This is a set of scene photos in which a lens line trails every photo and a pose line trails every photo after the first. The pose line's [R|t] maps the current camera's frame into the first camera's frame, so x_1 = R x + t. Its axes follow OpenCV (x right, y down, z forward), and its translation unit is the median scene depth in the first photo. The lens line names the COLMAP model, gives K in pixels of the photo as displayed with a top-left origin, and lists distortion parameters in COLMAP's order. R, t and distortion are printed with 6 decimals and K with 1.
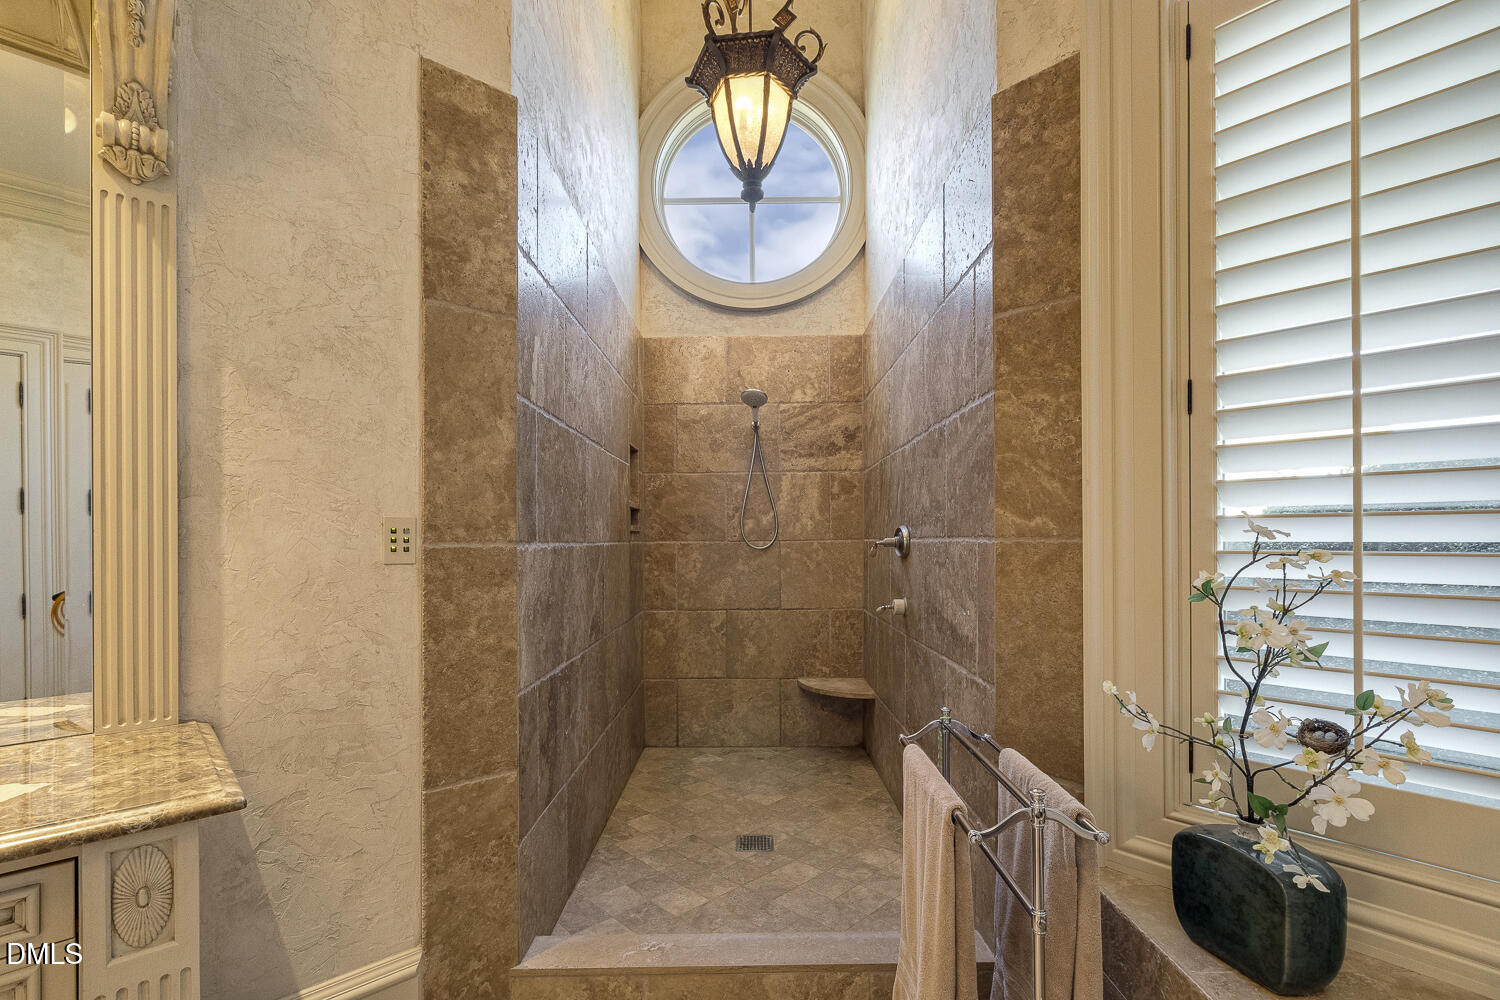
lens RADIAL K [[684.0, 0, 745.2], [0, 684.0, 541.1], [0, 0, 1]] dist [-0.011691, 0.000249]
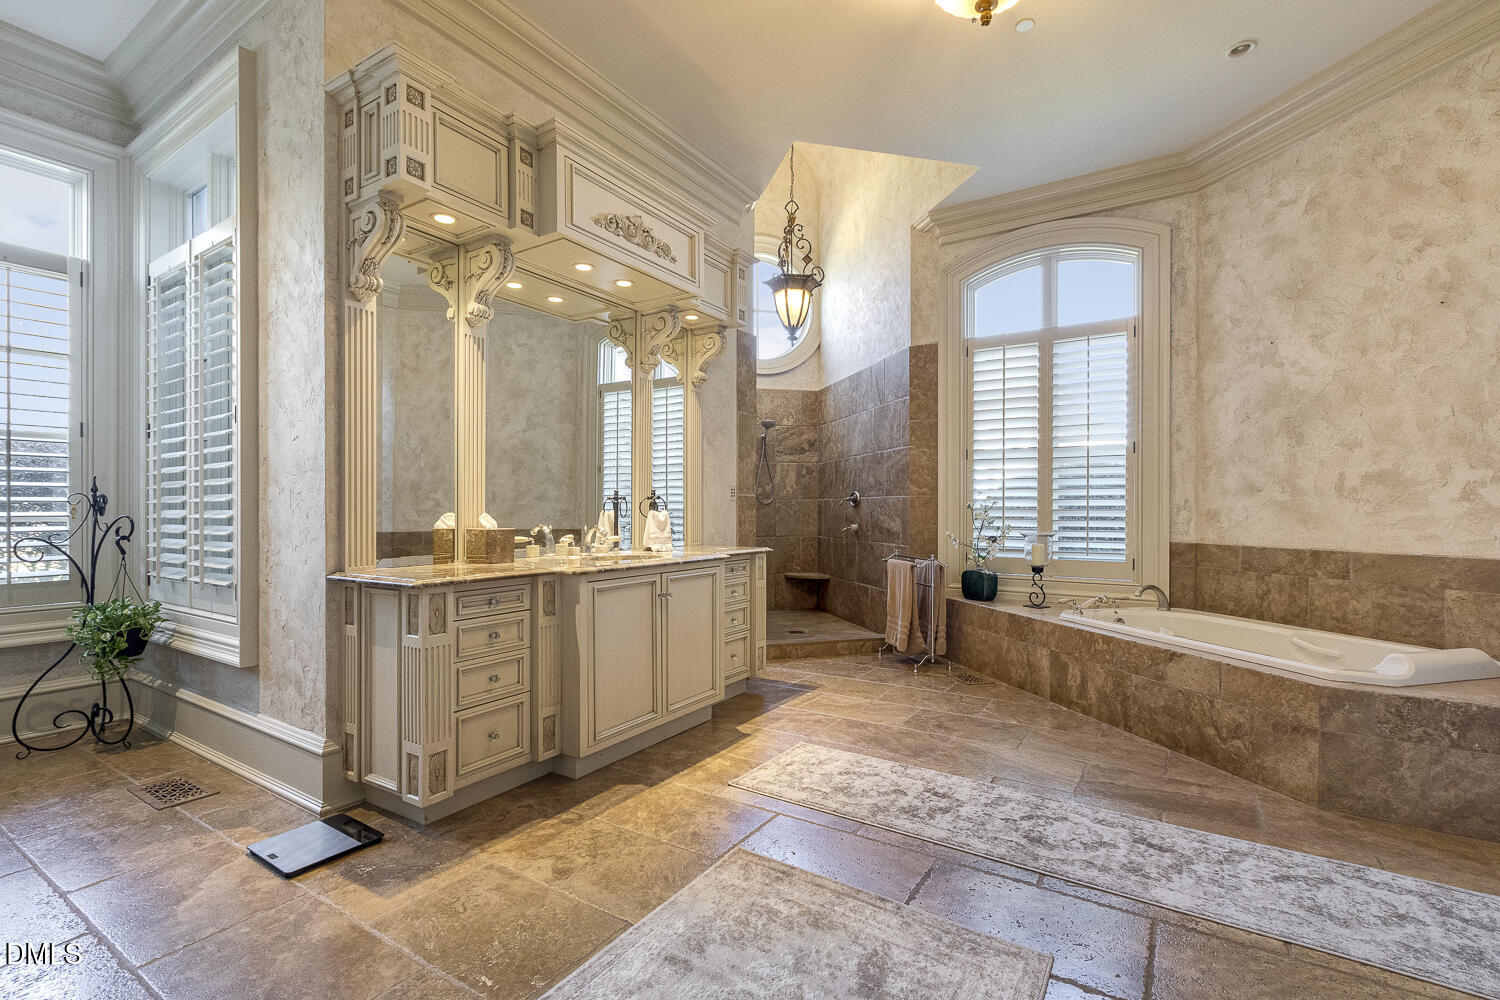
lens RADIAL K [[684.0, 0, 750.9], [0, 684.0, 505.6], [0, 0, 1]] dist [-0.011691, 0.000249]
pose [[0.967056, 0.010400, 0.254352, -0.685269], [-0.008603, 0.999930, -0.008174, 0.045634], [-0.254419, 0.005717, 0.967077, -1.103175]]
